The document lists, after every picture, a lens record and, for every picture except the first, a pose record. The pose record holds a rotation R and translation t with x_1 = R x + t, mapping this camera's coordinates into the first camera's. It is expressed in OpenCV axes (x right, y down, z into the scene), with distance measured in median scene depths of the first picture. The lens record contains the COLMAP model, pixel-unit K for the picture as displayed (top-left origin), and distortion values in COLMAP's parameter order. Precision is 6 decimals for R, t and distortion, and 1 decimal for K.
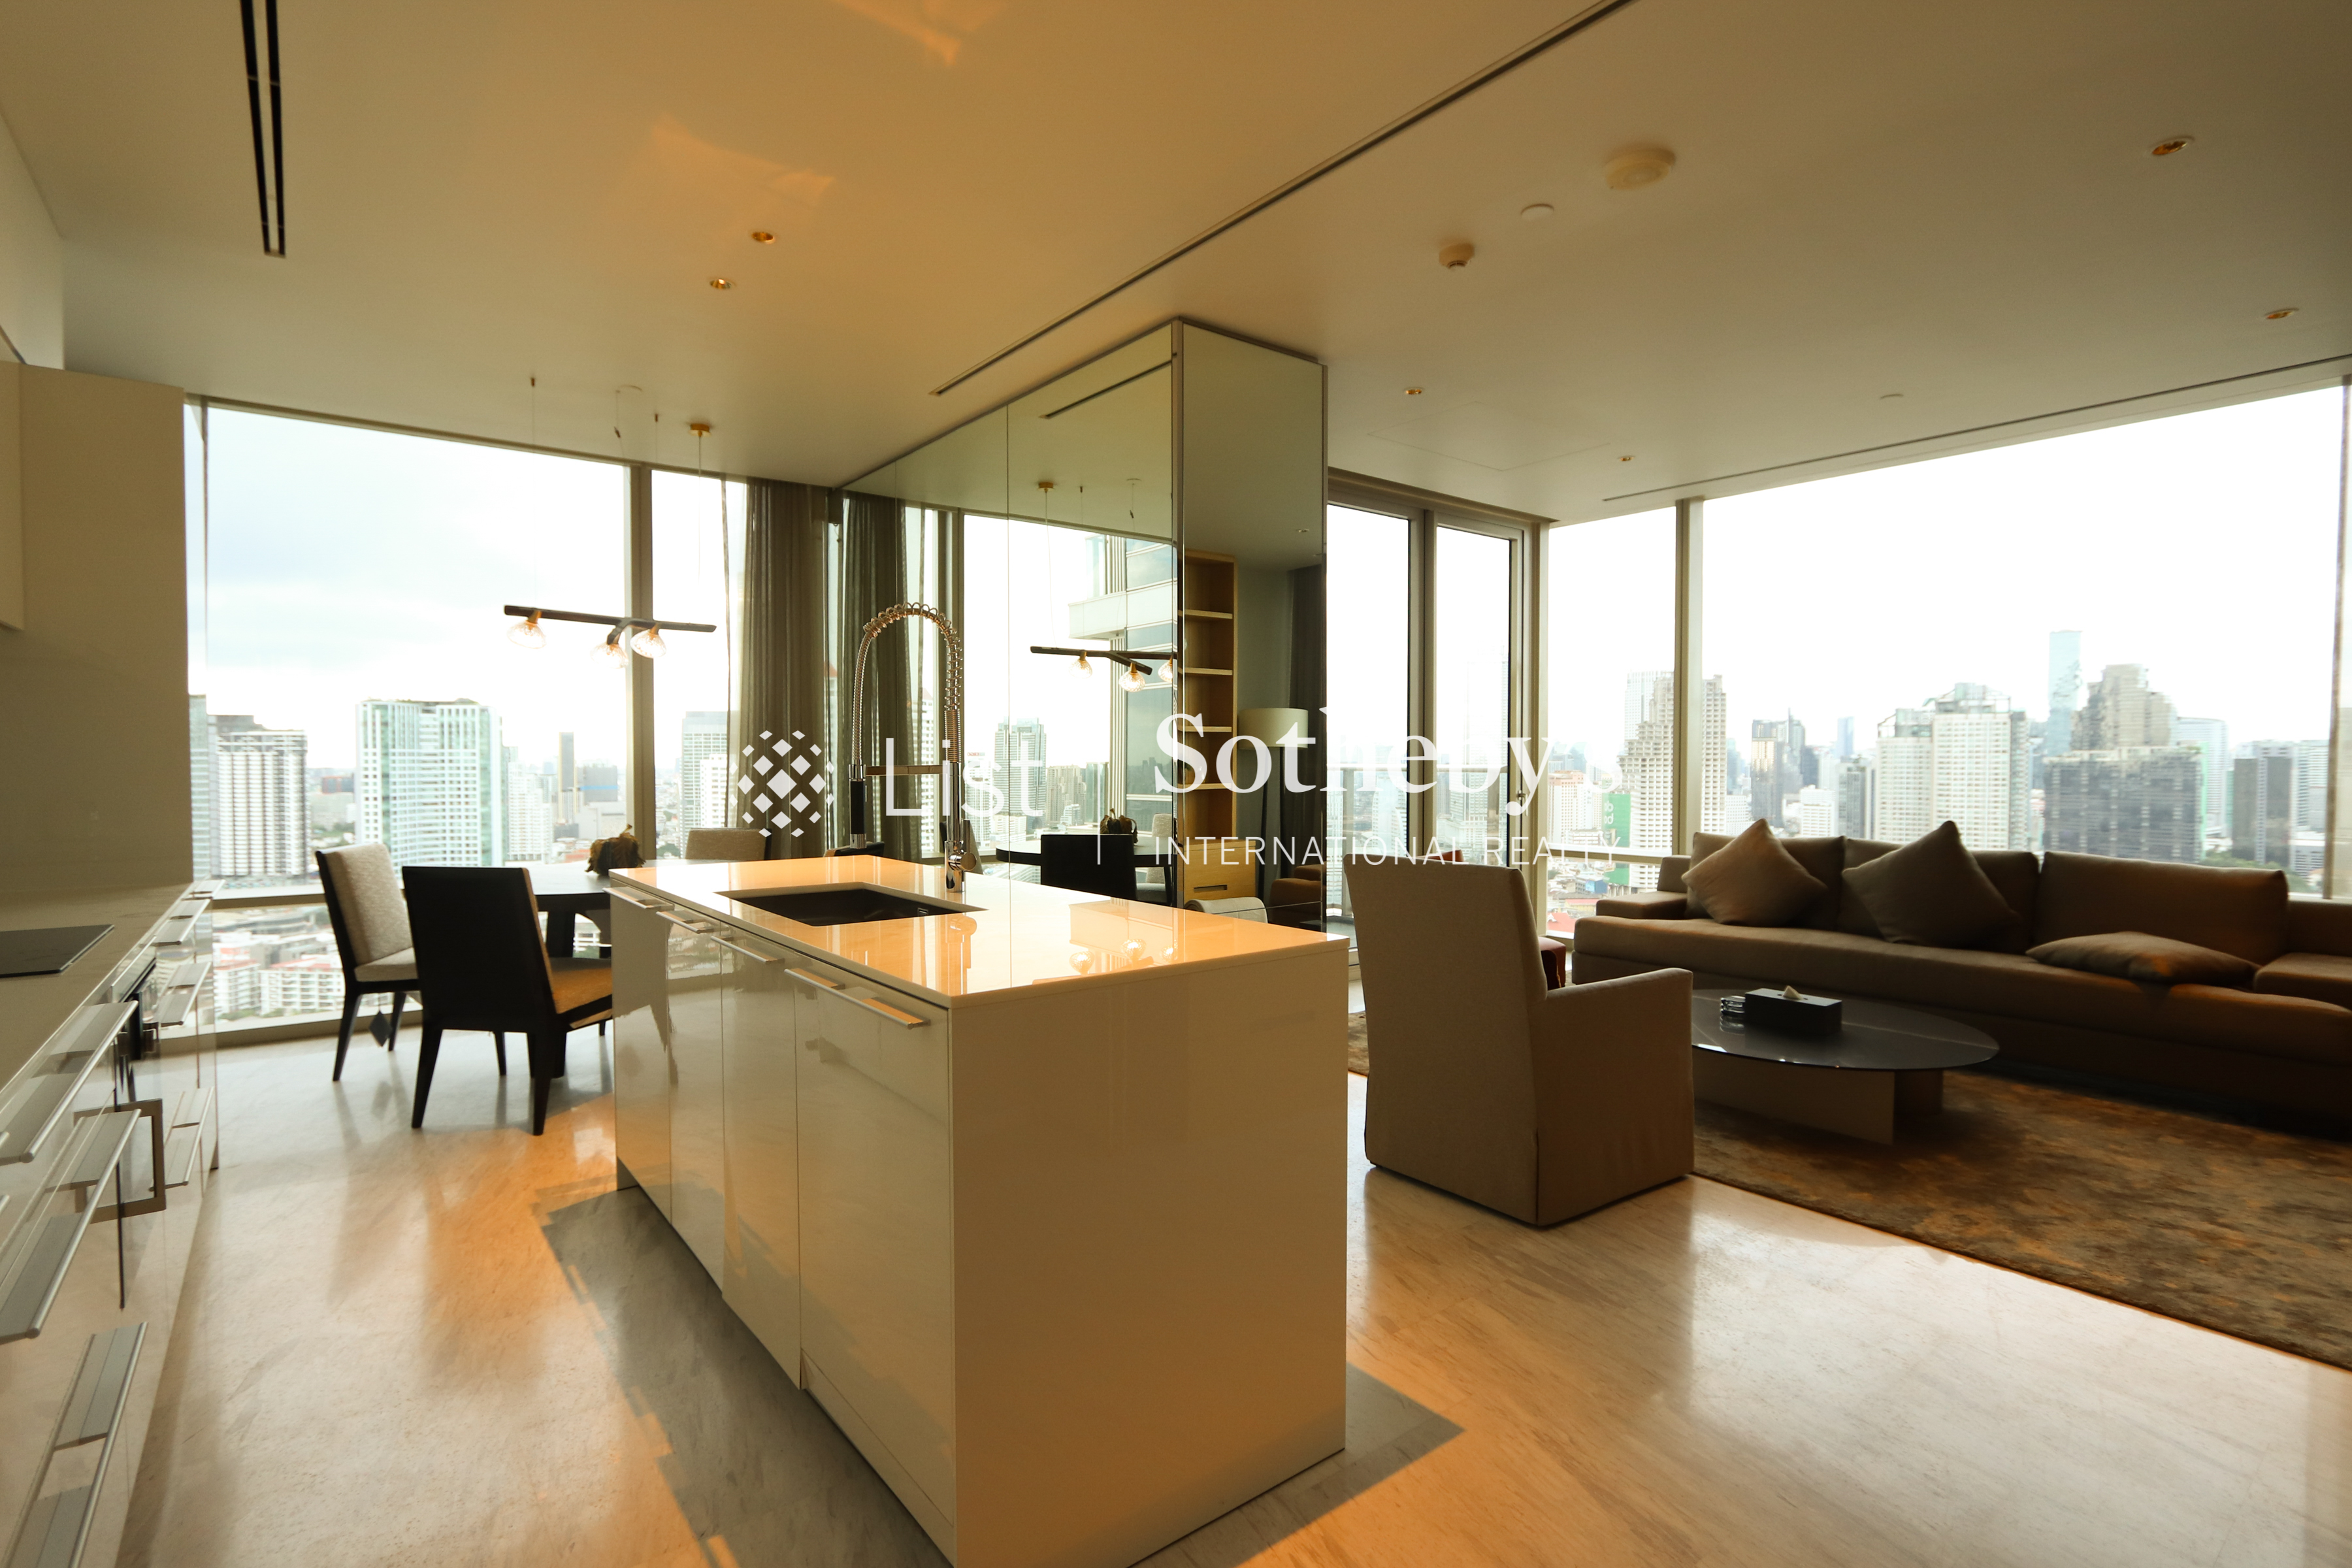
lens RADIAL K [[1126.6, 0, 1167.7], [0, 1126.6, 792.6], [0, 0, 1]] dist [-0.021488, 0.001911]
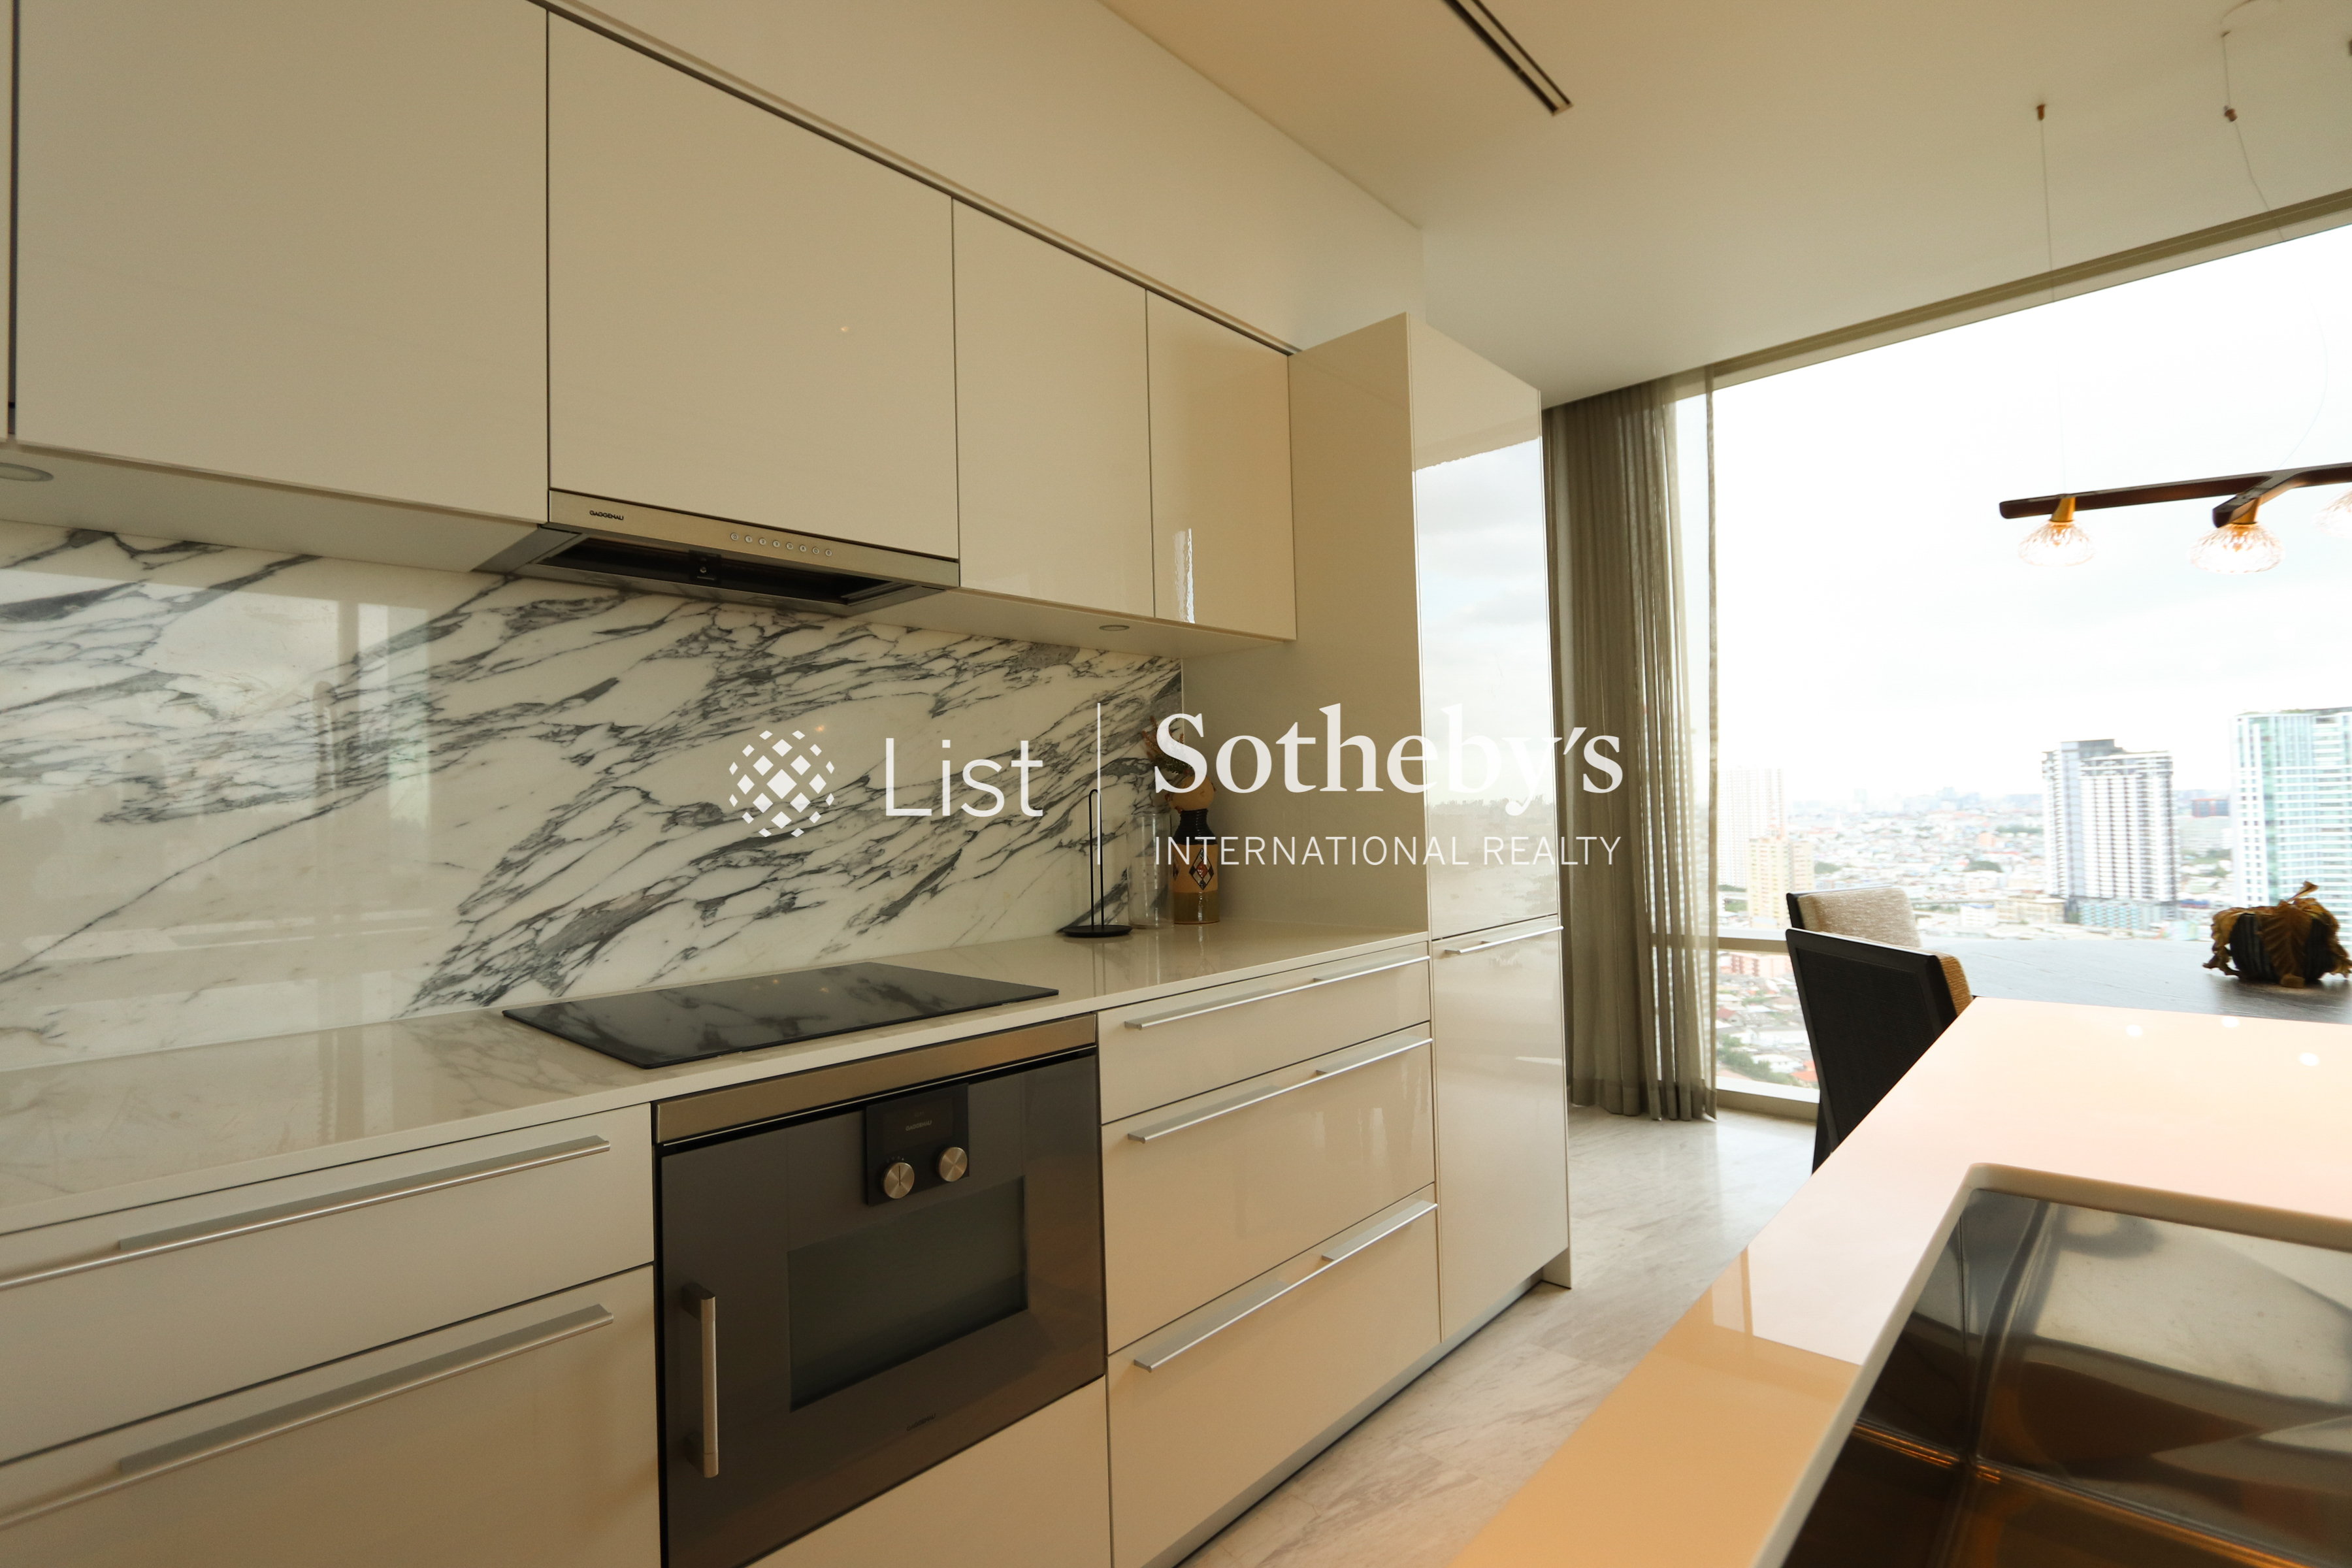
lens RADIAL K [[1084.7, 0, 1163.6], [0, 1084.7, 782.0], [0, 0, 1]] dist [-0.017115, 0.001130]
pose [[0.153887, -0.029679, -0.987643, -0.085030], [-0.001692, 0.999539, -0.030300, -0.000991], [0.988087, 0.006334, 0.153766, 0.393320]]
